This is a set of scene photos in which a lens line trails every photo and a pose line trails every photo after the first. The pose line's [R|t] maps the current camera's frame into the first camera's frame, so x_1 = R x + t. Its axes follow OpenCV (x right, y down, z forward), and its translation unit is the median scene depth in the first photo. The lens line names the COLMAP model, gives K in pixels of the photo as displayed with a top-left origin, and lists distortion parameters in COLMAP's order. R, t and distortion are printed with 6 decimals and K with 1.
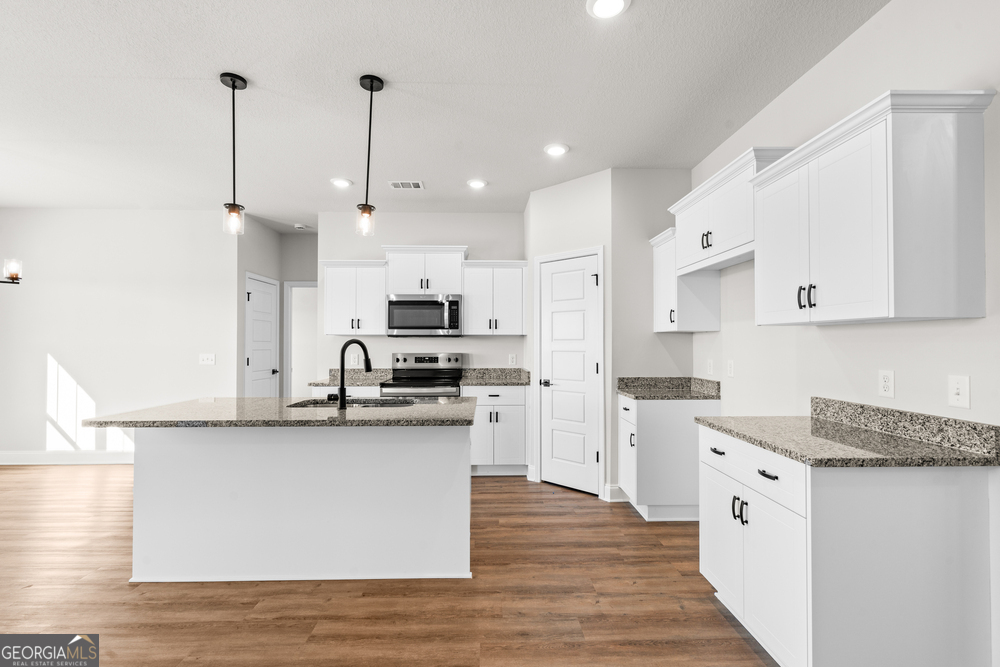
lens RADIAL K [[451.0, 0, 498.1], [0, 451.0, 335.7], [0, 0, 1]] dist [-0.005789, -0.000153]
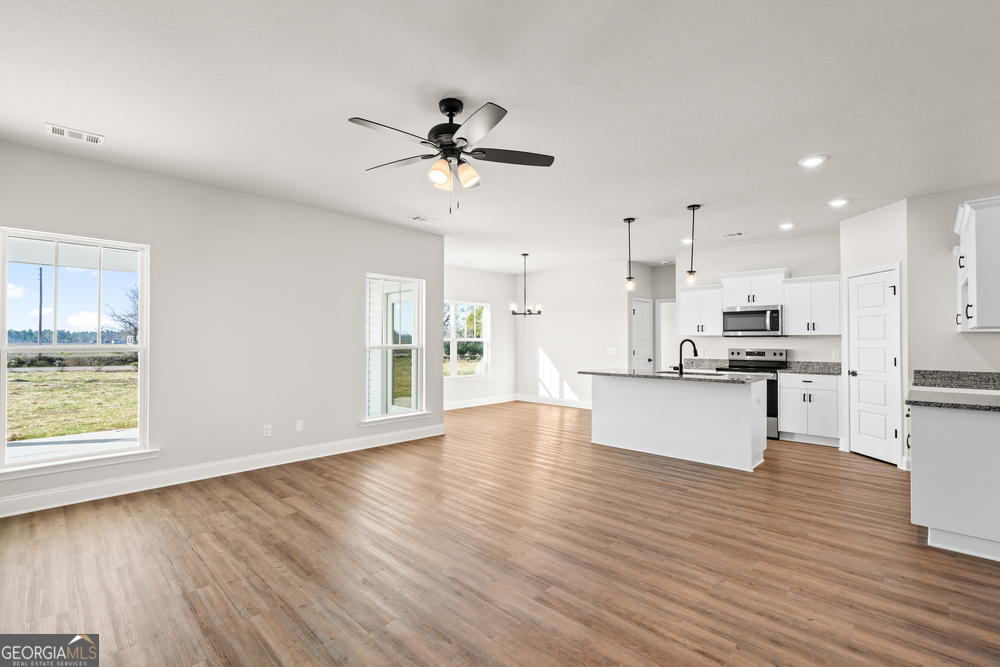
lens RADIAL K [[449.4, 0, 503.0], [0, 449.4, 335.0], [0, 0, 1]] dist [0.000125, 0.000352]
pose [[0.709856, -0.007355, -0.704308, 0.284951], [0.008655, 0.999961, -0.001719, -0.007672], [0.704293, -0.004876, 0.709892, -0.550151]]
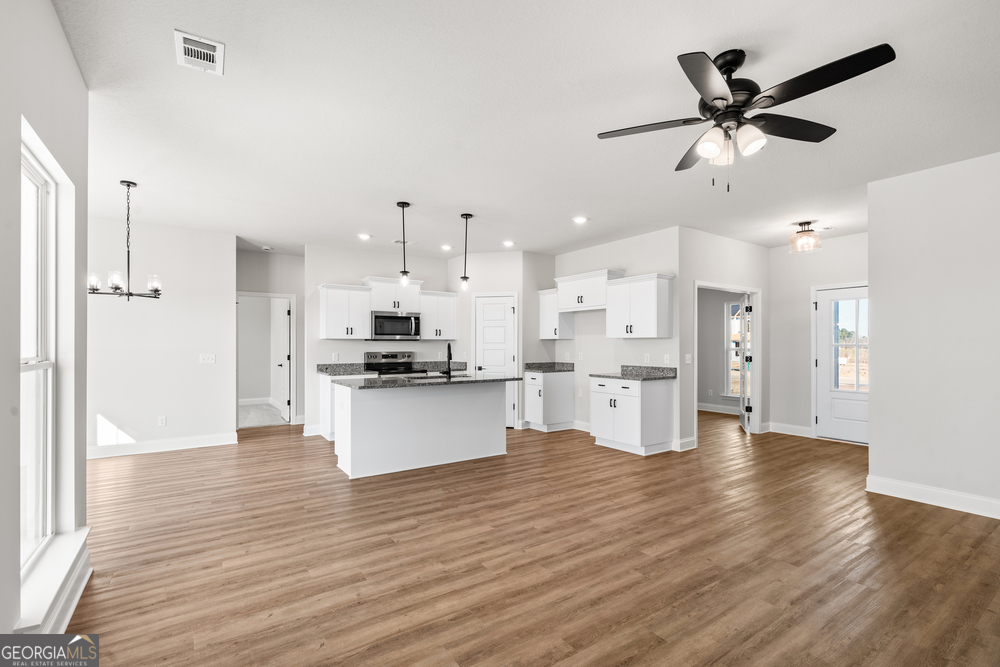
lens RADIAL K [[449.4, 0, 503.0], [0, 449.4, 335.0], [0, 0, 1]] dist [0.000125, 0.000352]
pose [[0.841080, 0.012547, 0.540766, -0.710473], [-0.009443, 0.999919, -0.008513, -0.006765], [-0.540829, 0.002053, 0.841130, -0.455766]]
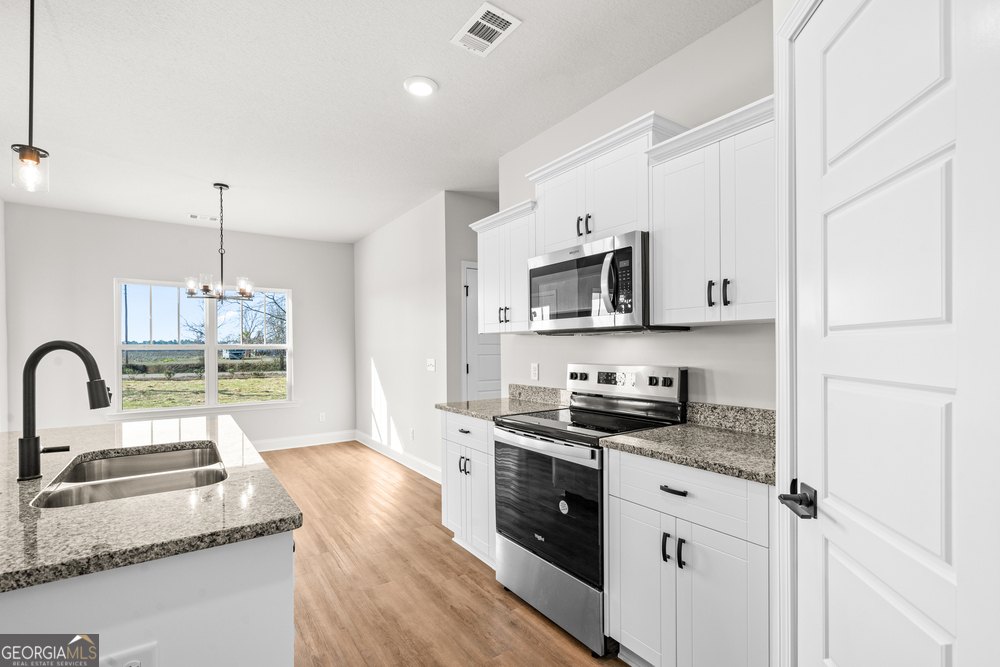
lens RADIAL K [[465.1, 0, 499.5], [0, 465.1, 348.3], [0, 0, 1]] dist [0.001524, 0.000191]
pose [[0.545248, -0.000881, -0.838274, 0.227330], [0.020327, 0.999719, 0.012171, 0.012363], [0.838028, -0.023676, 0.545113, 0.687971]]
